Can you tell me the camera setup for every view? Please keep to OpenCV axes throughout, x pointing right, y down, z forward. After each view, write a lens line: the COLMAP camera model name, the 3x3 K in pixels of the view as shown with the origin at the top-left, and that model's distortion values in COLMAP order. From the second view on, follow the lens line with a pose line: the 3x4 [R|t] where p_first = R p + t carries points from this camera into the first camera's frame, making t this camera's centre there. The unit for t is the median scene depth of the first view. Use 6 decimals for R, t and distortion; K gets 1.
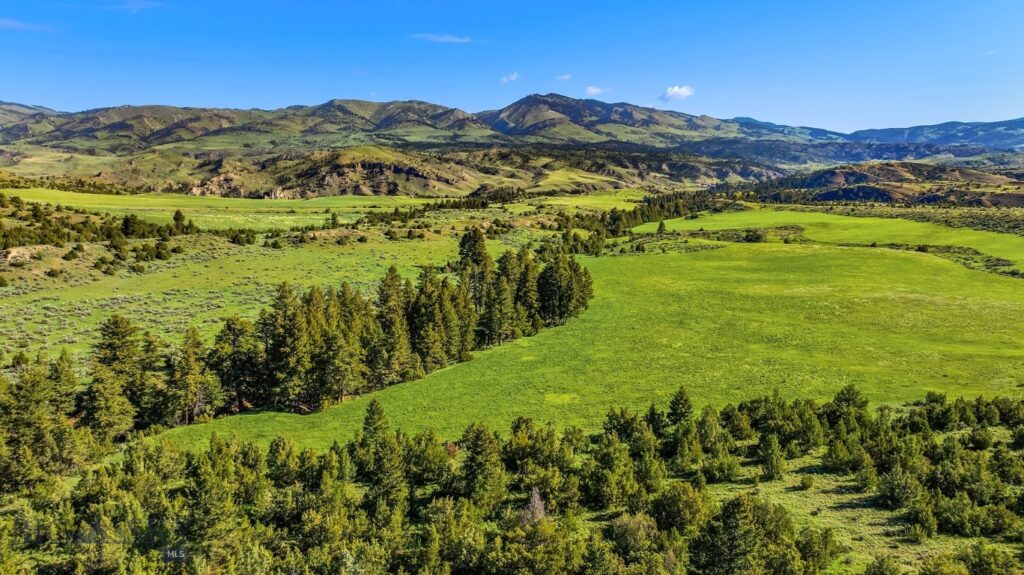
lens RADIAL K [[725.5, 0, 504.6], [0, 725.5, 259.6], [0, 0, 1]] dist [-0.037853, 0.027816]
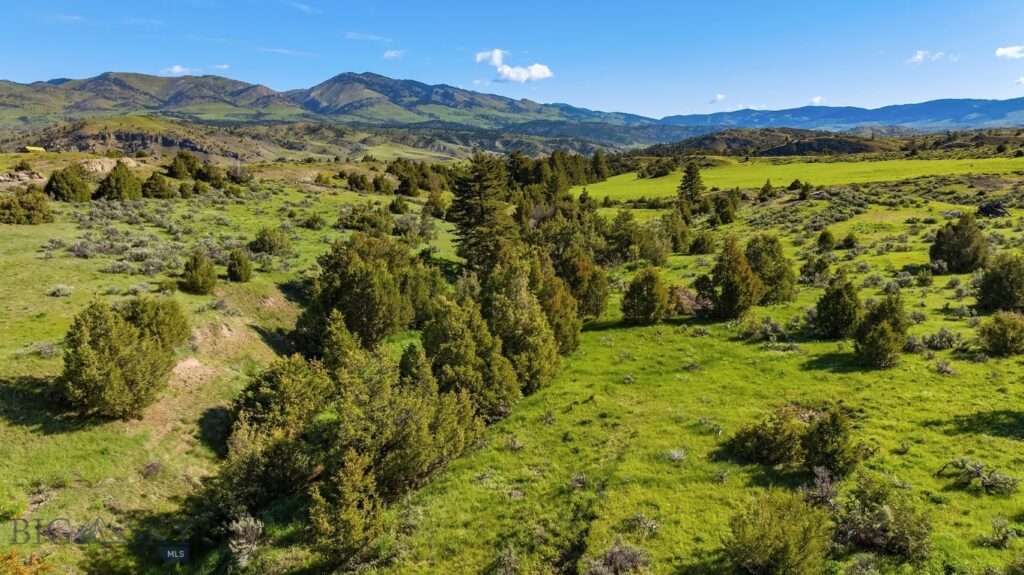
lens RADIAL K [[719.8, 0, 512.0], [0, 719.8, 287.5], [0, 0, 1]] dist [-0.033672, 0.025345]
pose [[0.967510, -0.047358, 0.248360, 0.010307], [0.033595, 0.997671, 0.059367, -0.003775], [-0.250593, -0.049095, 0.966847, 0.182103]]
